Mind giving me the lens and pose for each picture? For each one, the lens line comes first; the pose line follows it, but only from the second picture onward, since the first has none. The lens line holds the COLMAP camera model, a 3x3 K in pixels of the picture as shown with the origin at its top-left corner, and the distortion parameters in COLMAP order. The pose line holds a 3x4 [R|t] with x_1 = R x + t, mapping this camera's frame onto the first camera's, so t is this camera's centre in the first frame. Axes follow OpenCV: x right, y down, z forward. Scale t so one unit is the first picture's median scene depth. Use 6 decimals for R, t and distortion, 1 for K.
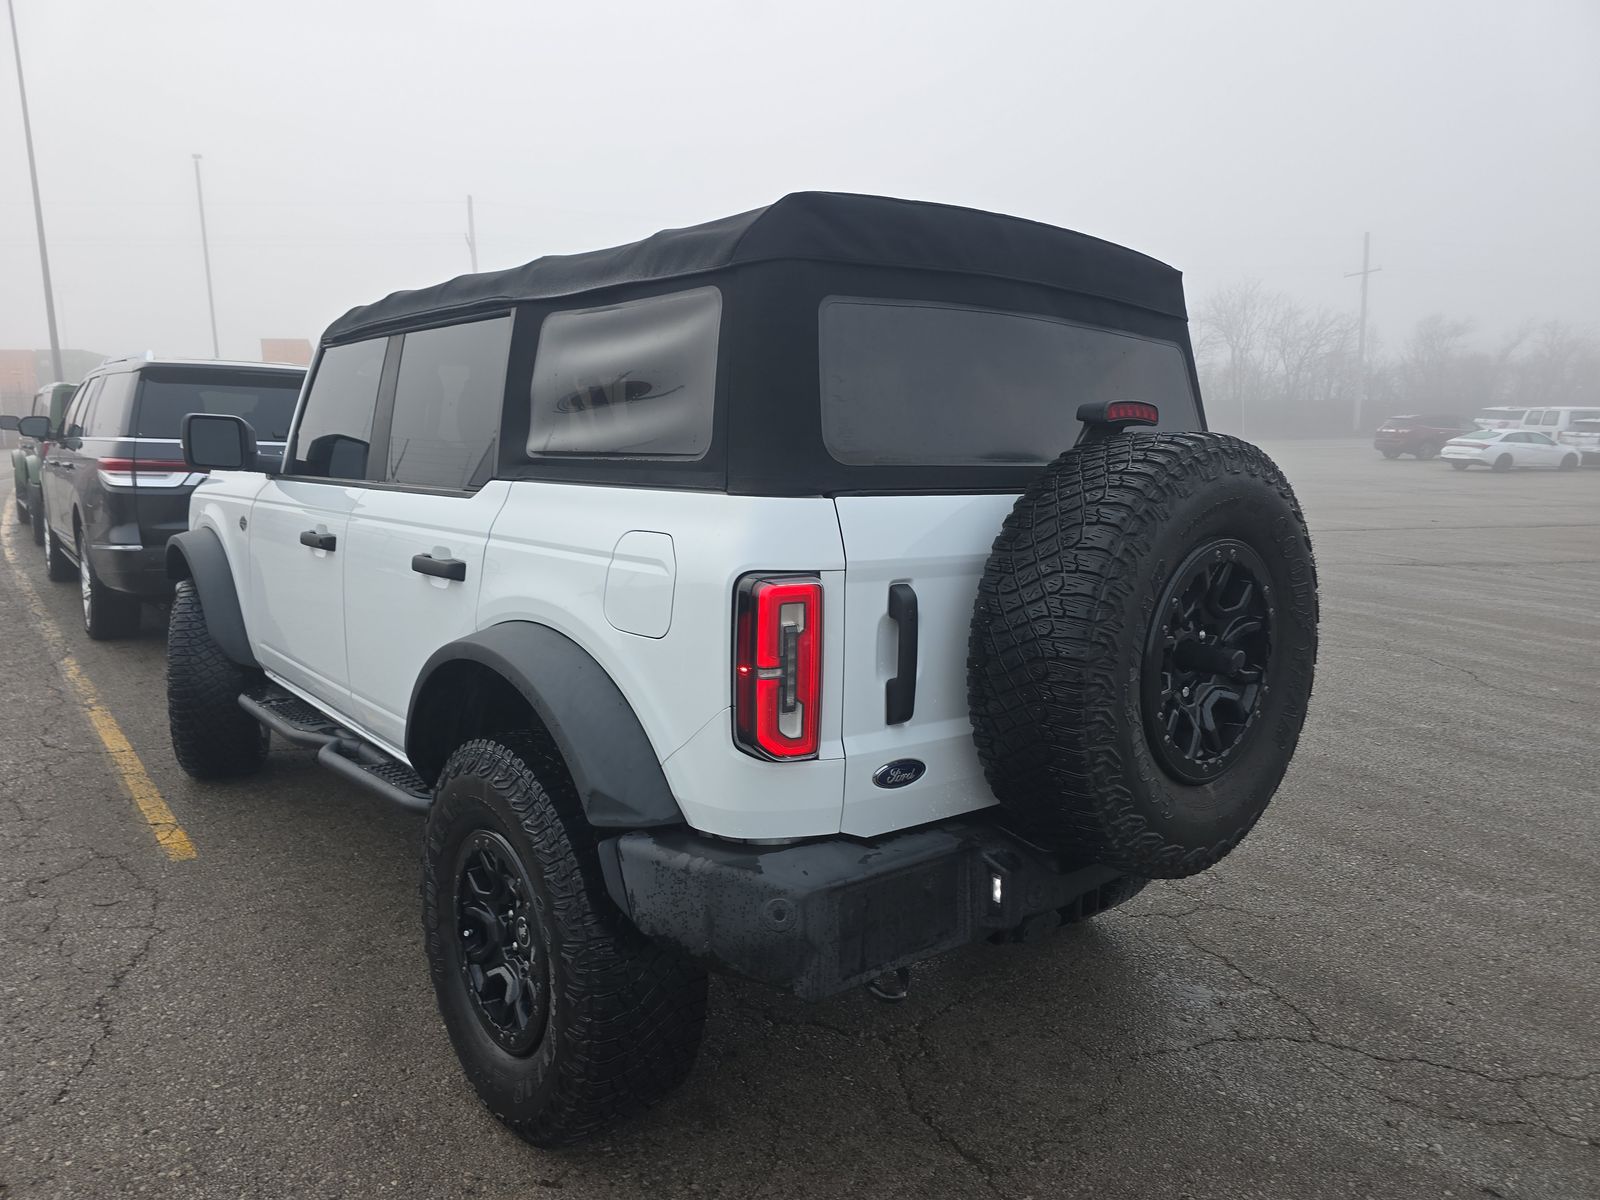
lens RADIAL K [[1053.8, 0, 804.9], [0, 1053.8, 591.0], [0, 0, 1]] dist [0.069210, -0.065863]
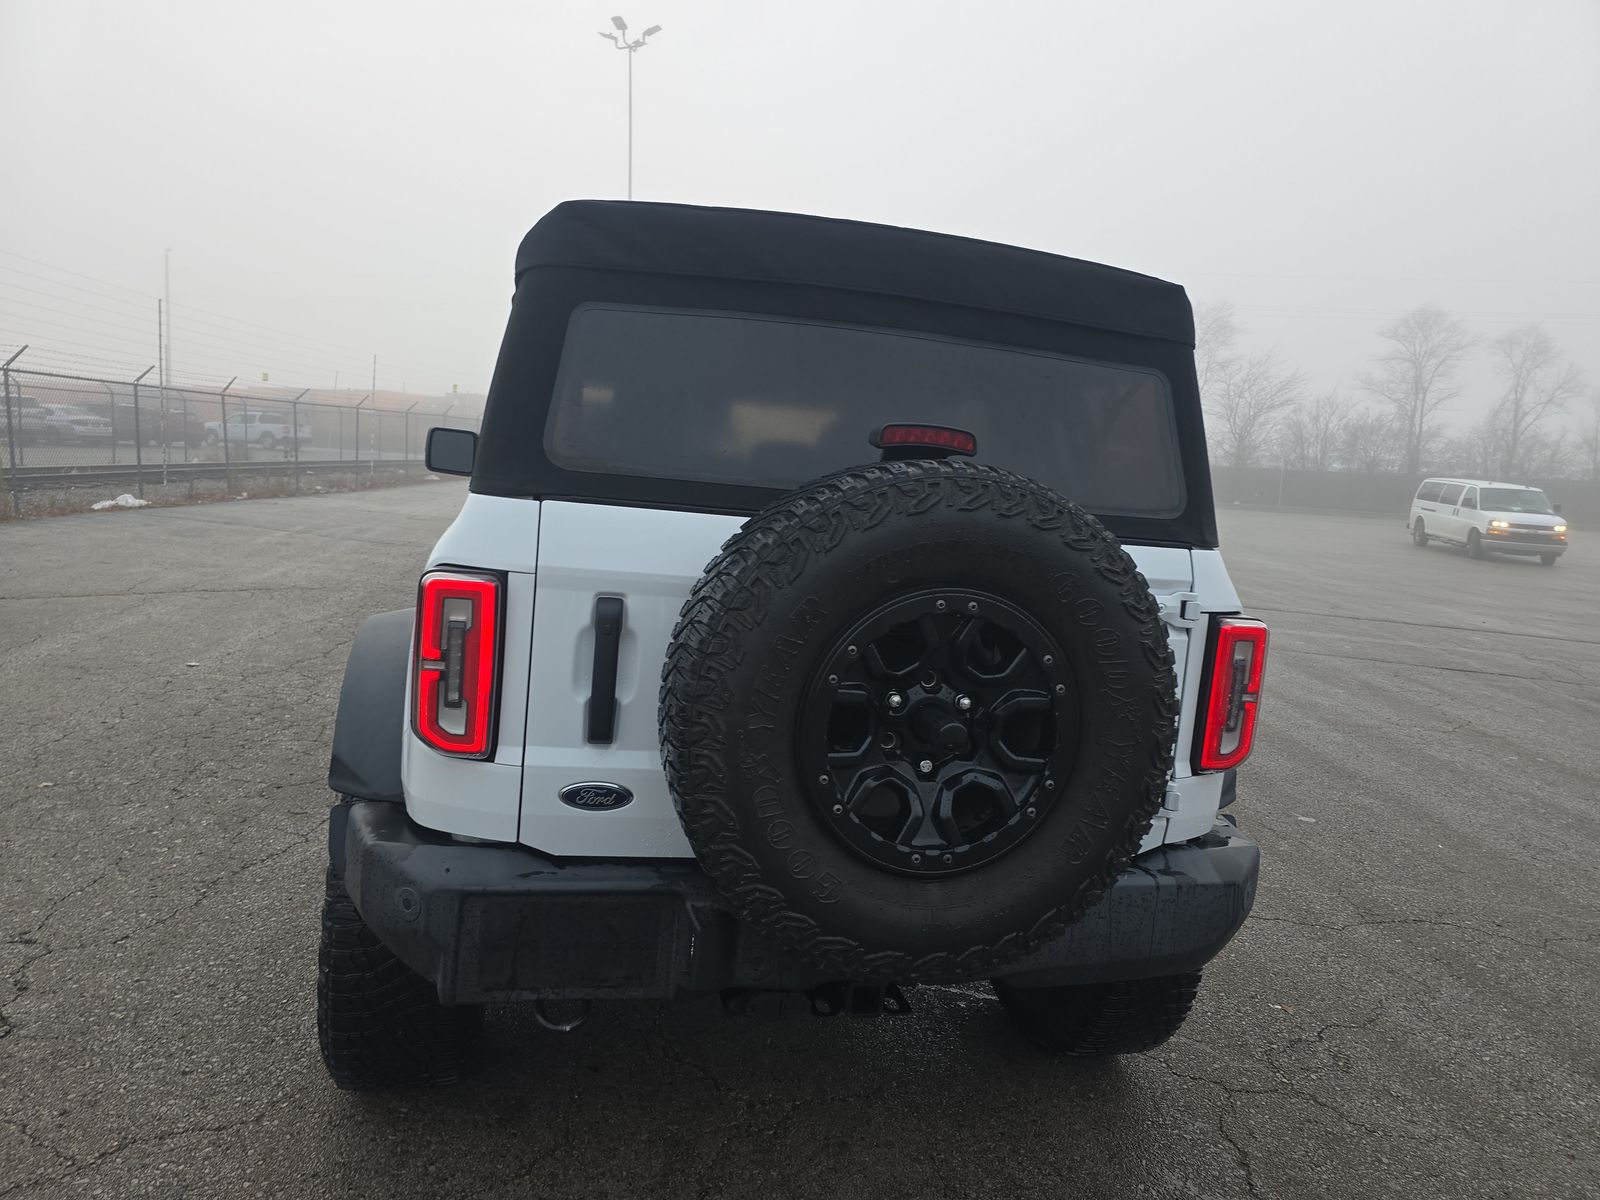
lens RADIAL K [[1070.5, 0, 833.1], [0, 1070.5, 600.2], [0, 0, 1]] dist [0.064500, -0.071100]
pose [[0.898544, 0.106305, -0.425815, 0.688354], [-0.125927, 0.991874, -0.018105, -0.012270], [0.420430, 0.069890, 0.904629, 0.202701]]
